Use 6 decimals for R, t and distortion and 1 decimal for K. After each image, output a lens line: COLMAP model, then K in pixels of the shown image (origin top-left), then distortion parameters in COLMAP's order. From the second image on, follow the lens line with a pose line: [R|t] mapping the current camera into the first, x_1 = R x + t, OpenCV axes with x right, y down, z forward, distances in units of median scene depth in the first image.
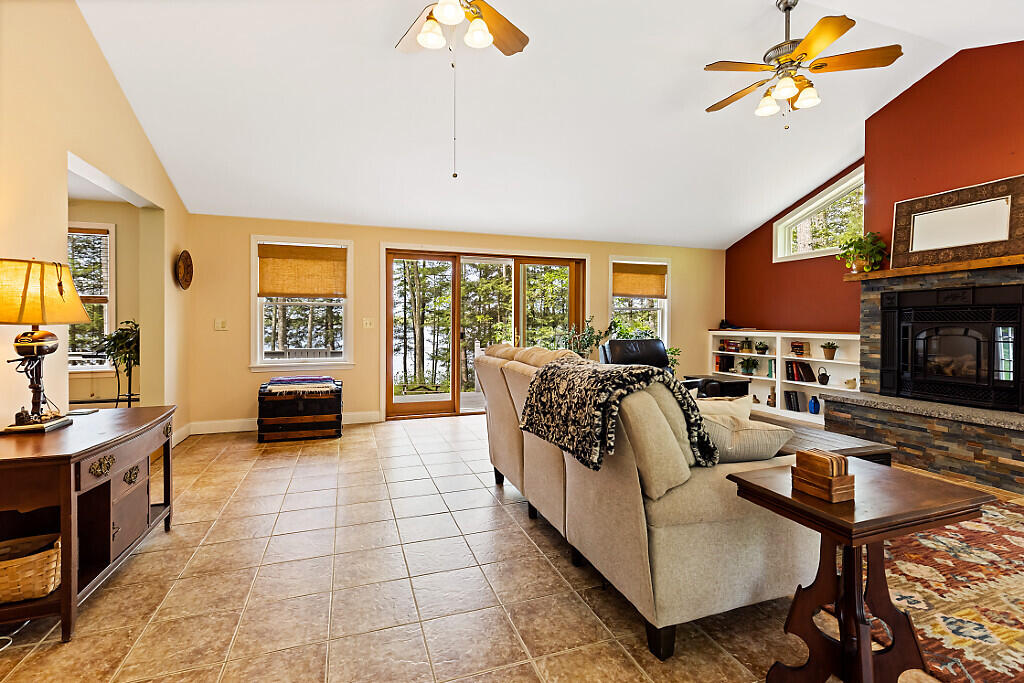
lens RADIAL K [[467.0, 0, 510.9], [0, 467.0, 333.7], [0, 0, 1]] dist [-0.002423, 0.000093]
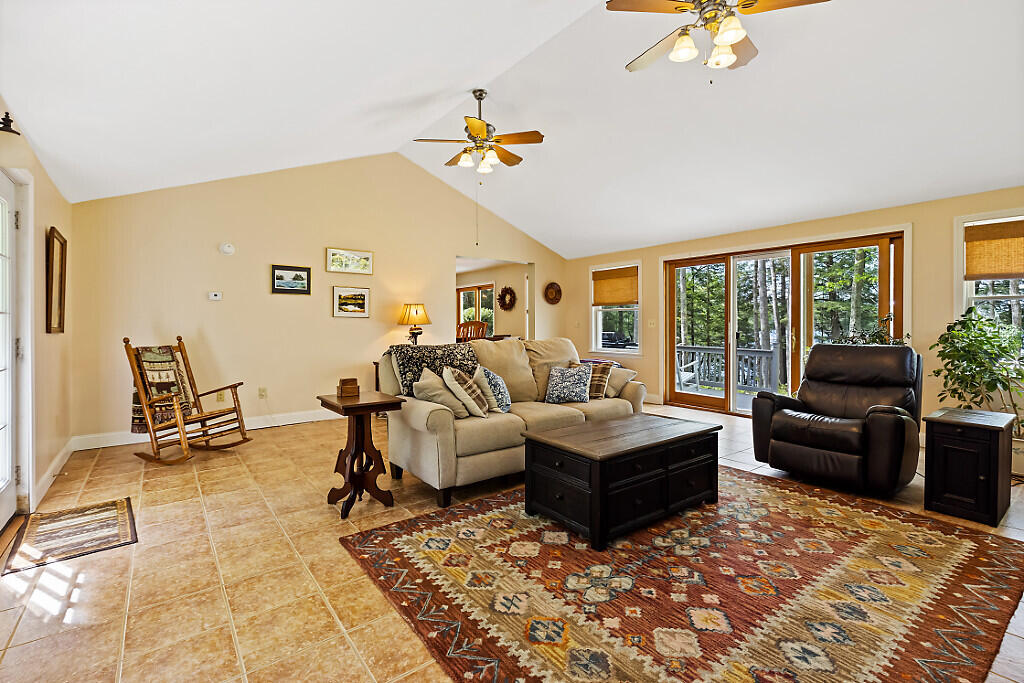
lens RADIAL K [[467.0, 0, 498.6], [0, 467.0, 323.9], [0, 0, 1]] dist [-0.002423, 0.000093]
pose [[0.291453, -0.004403, -0.956575, 1.422396], [-0.017271, 0.999802, -0.009864, -0.003626], [0.956429, 0.019396, 0.291319, 0.457924]]
